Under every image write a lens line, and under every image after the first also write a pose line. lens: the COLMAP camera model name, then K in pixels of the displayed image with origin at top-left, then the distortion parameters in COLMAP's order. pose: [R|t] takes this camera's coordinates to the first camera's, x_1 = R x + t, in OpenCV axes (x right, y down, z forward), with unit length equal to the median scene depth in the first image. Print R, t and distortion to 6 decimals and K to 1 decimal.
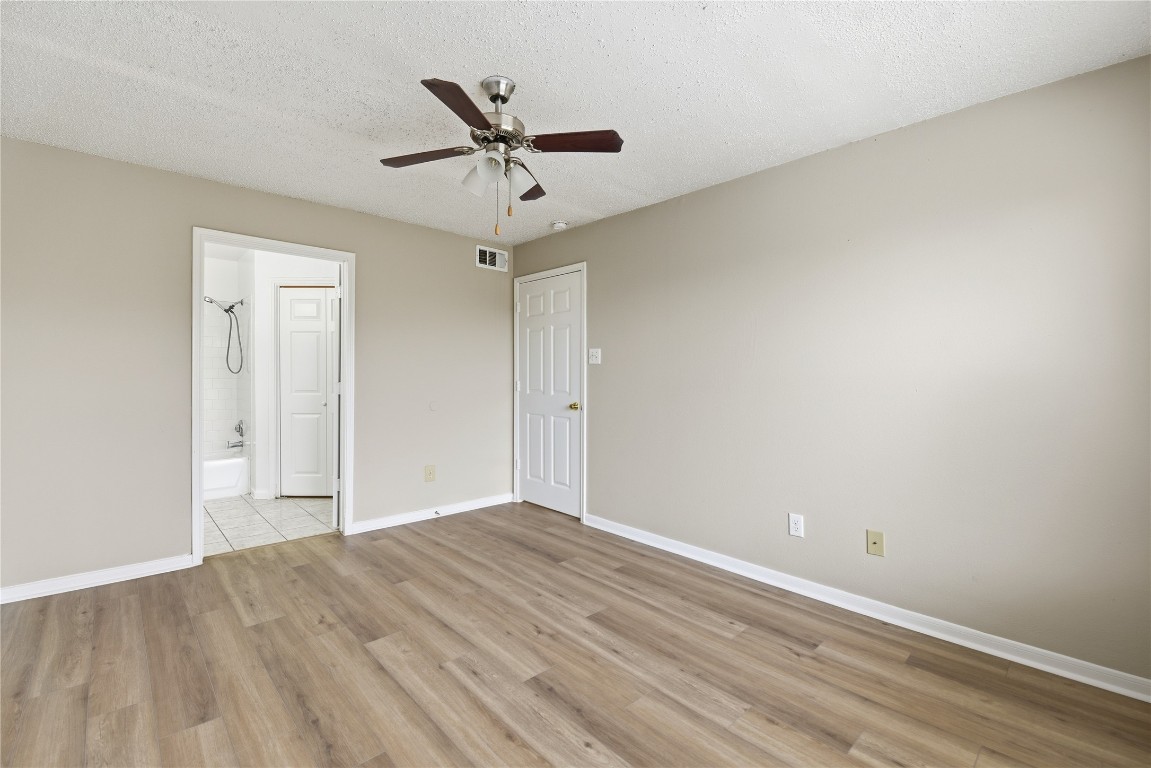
lens RADIAL K [[501.3, 0, 581.4], [0, 501.3, 375.6], [0, 0, 1]] dist [0.000951, -0.009376]
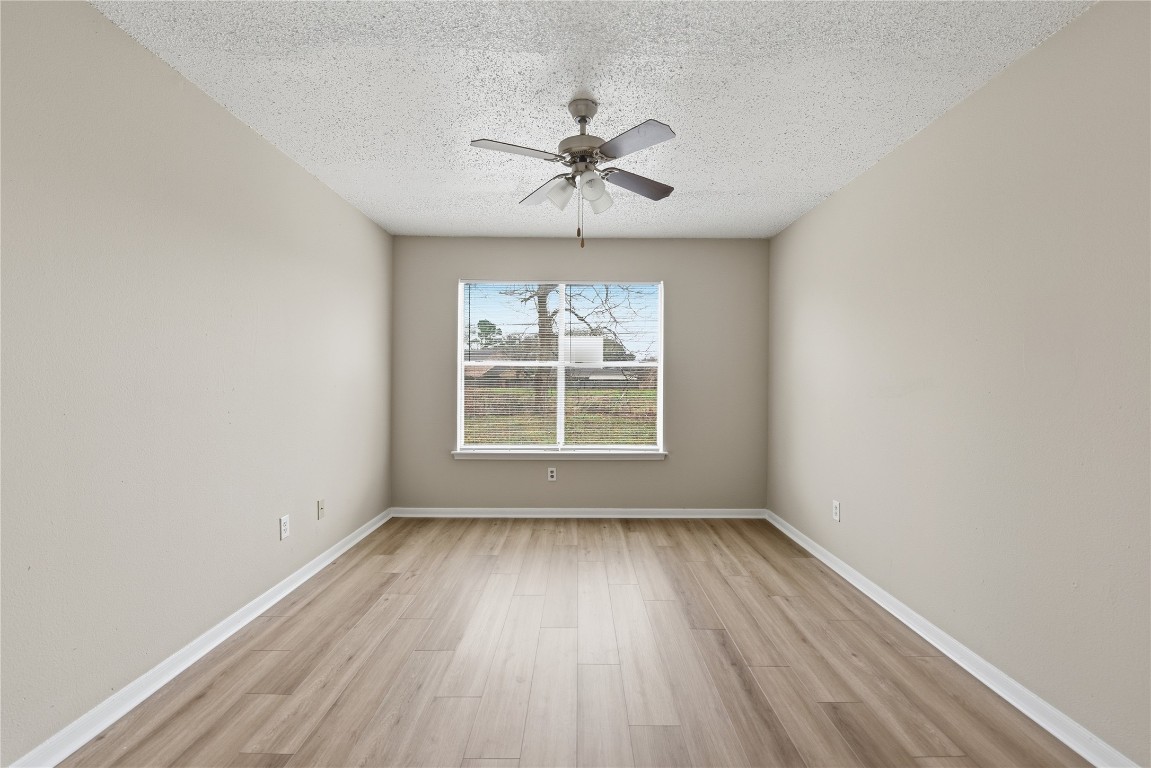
lens RADIAL K [[505.1, 0, 581.9], [0, 505.1, 381.2], [0, 0, 1]] dist [0.000771, -0.010148]
pose [[-0.732514, -0.015594, 0.680573, -0.670212], [-0.010077, 0.999876, 0.012065, -0.006133], [-0.680677, 0.001980, -0.732581, 1.324985]]
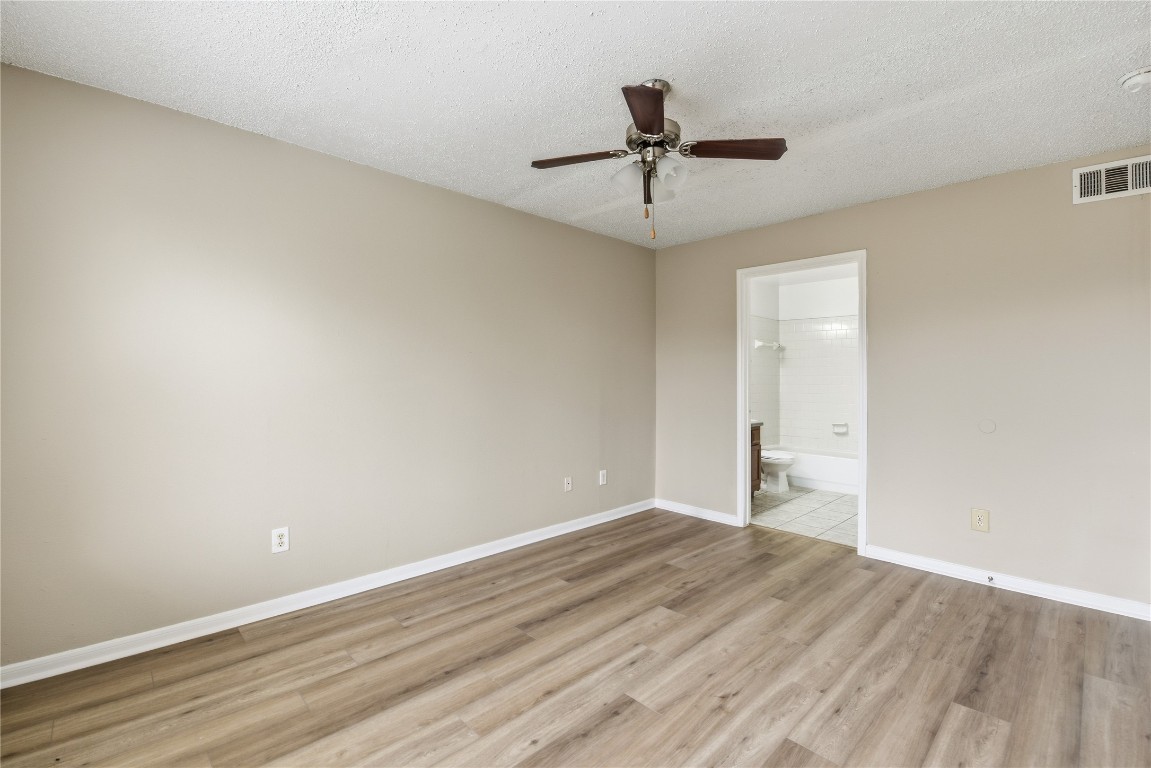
lens RADIAL K [[501.3, 0, 581.4], [0, 501.3, 375.6], [0, 0, 1]] dist [0.000951, -0.009376]
pose [[0.012806, -0.010063, -0.999867, 0.605898], [-0.007604, 0.999919, -0.010161, 0.000367], [0.999889, 0.007733, 0.012728, 0.626504]]
